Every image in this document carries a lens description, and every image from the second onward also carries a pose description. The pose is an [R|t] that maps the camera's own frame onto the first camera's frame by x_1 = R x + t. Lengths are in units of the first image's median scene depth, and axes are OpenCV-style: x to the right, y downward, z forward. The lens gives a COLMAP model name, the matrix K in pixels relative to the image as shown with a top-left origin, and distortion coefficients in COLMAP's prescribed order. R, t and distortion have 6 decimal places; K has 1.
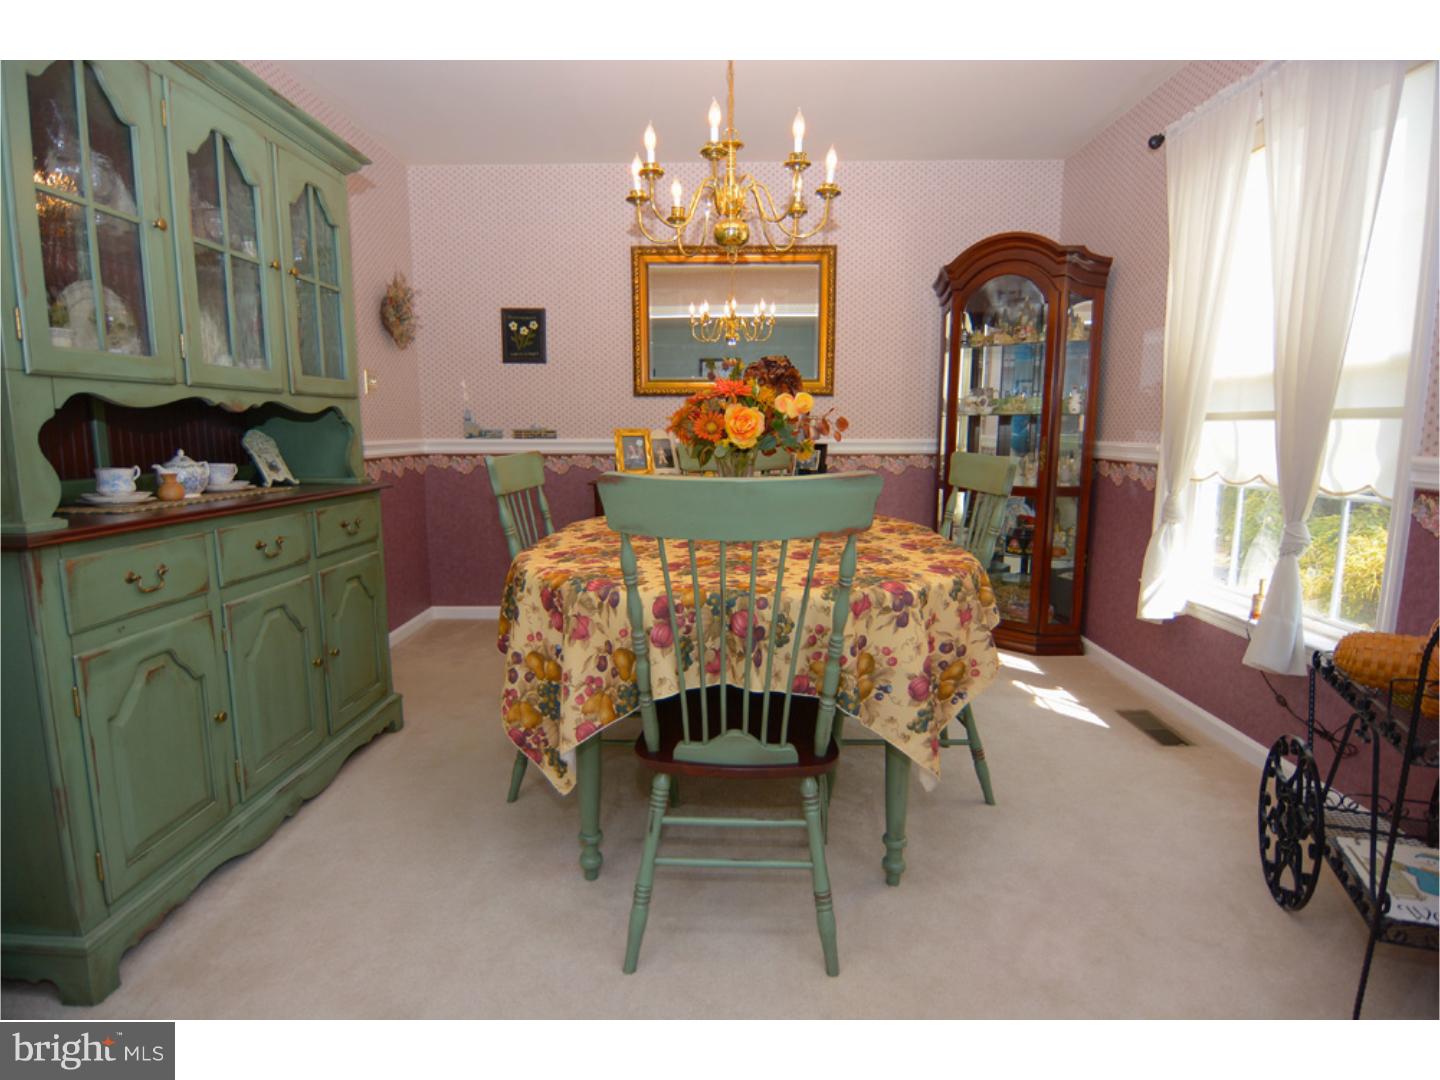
lens RADIAL K [[784.1, 0, 720.0], [0, 784.1, 540.0], [0, 0, 1]] dist [-0.006722, -0.013247]
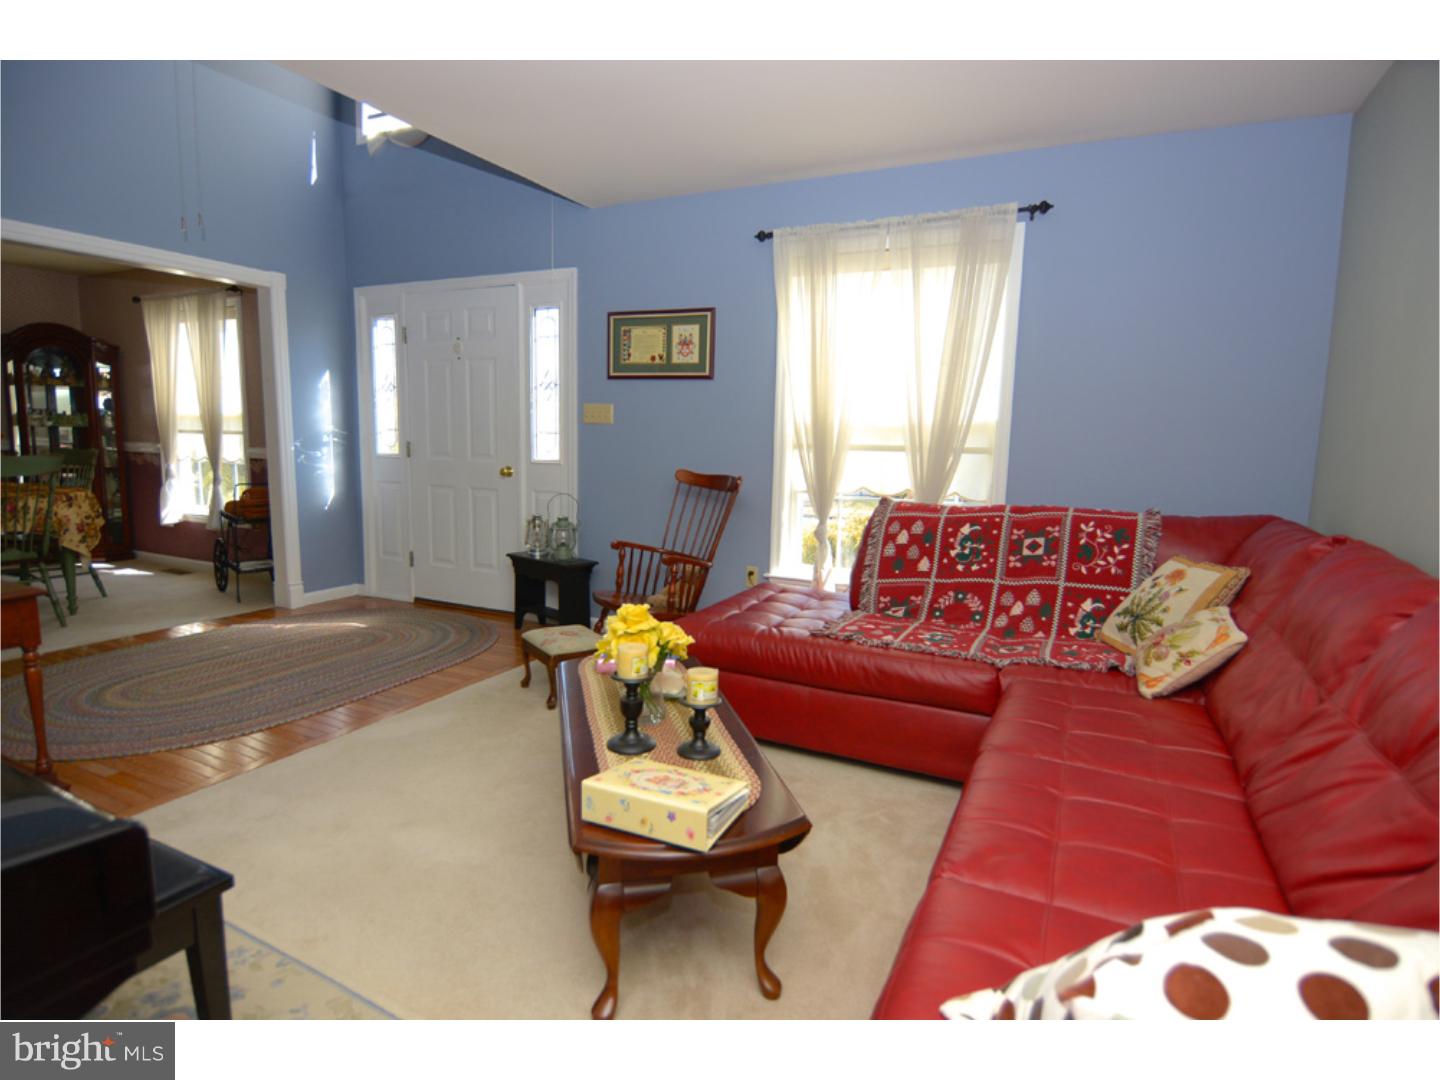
lens RADIAL K [[784.1, 0, 720.0], [0, 784.1, 540.0], [0, 0, 1]] dist [-0.006722, -0.013247]
pose [[0.441819, -0.119152, 0.889156, -0.725971], [0.116107, 0.990399, 0.075026, 0.166043], [-0.889559, 0.070090, 0.451411, -1.389432]]
